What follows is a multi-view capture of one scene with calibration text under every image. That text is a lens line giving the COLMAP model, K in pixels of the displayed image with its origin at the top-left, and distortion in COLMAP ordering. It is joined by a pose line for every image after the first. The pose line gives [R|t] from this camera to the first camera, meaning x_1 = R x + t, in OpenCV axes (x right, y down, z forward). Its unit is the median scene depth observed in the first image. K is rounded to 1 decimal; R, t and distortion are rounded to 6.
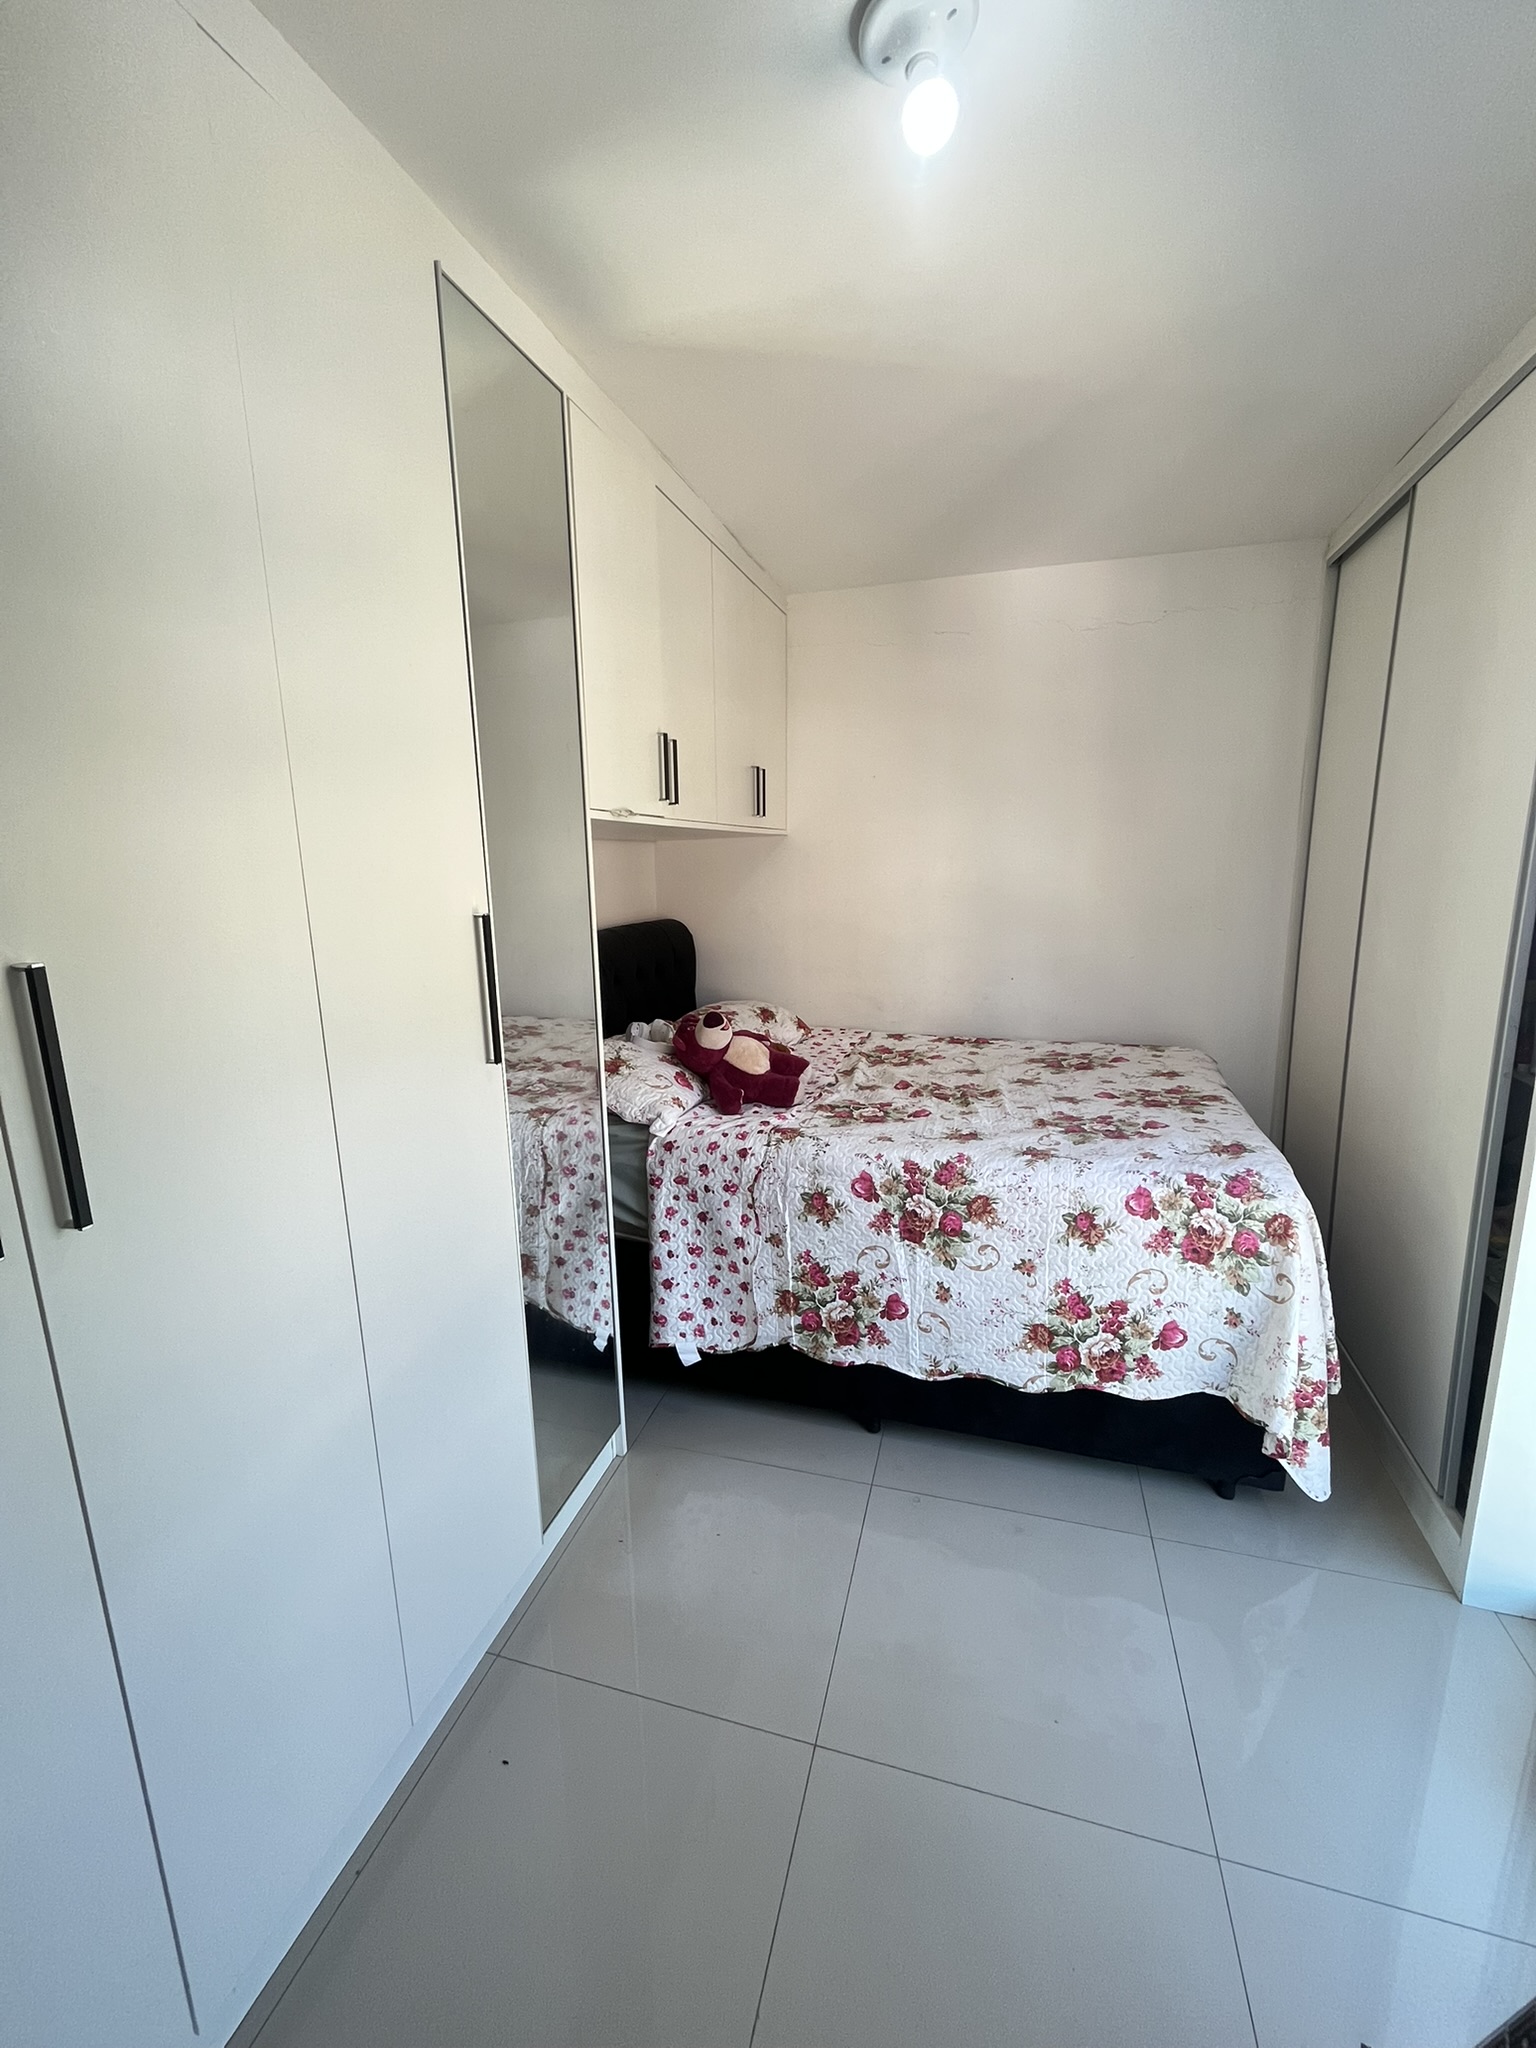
lens RADIAL K [[836.4, 0, 768.0], [0, 836.4, 1024.0], [0, 0, 1]] dist [-0.001537, -0.000313]
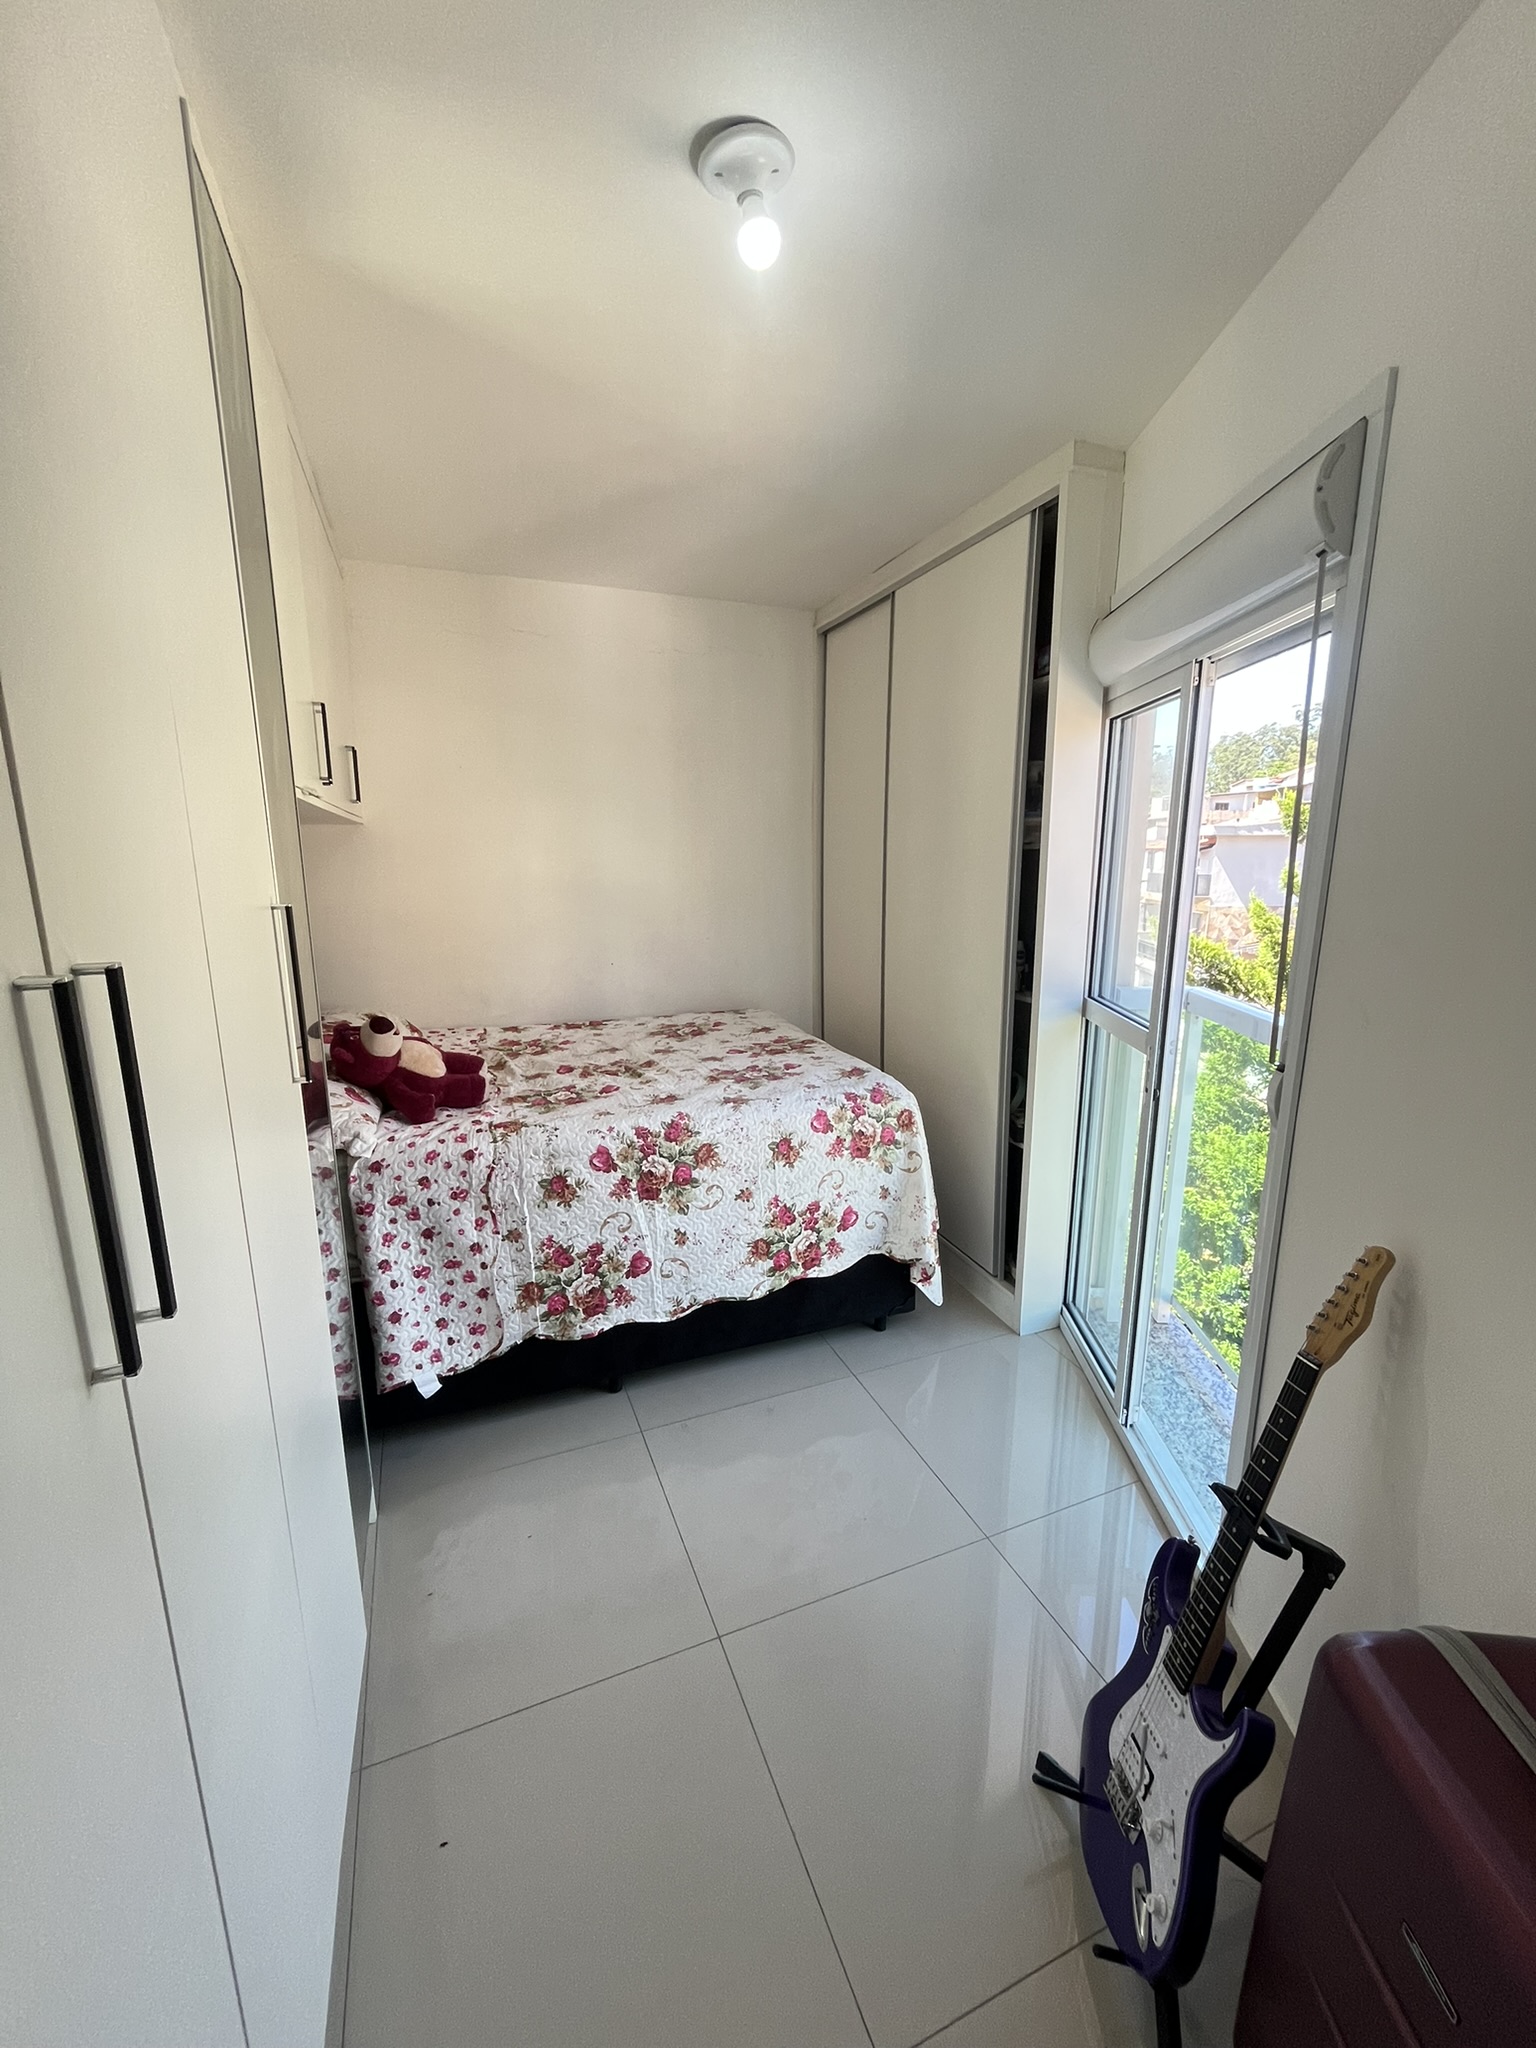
lens RADIAL K [[836.4, 0, 768.0], [0, 836.4, 1024.0], [0, 0, 1]] dist [-0.001537, -0.000313]
pose [[0.782100, -0.111196, 0.613151, -0.341826], [0.110911, 0.993079, 0.038625, 0.006230], [-0.613203, 0.037797, 0.789021, 0.030393]]
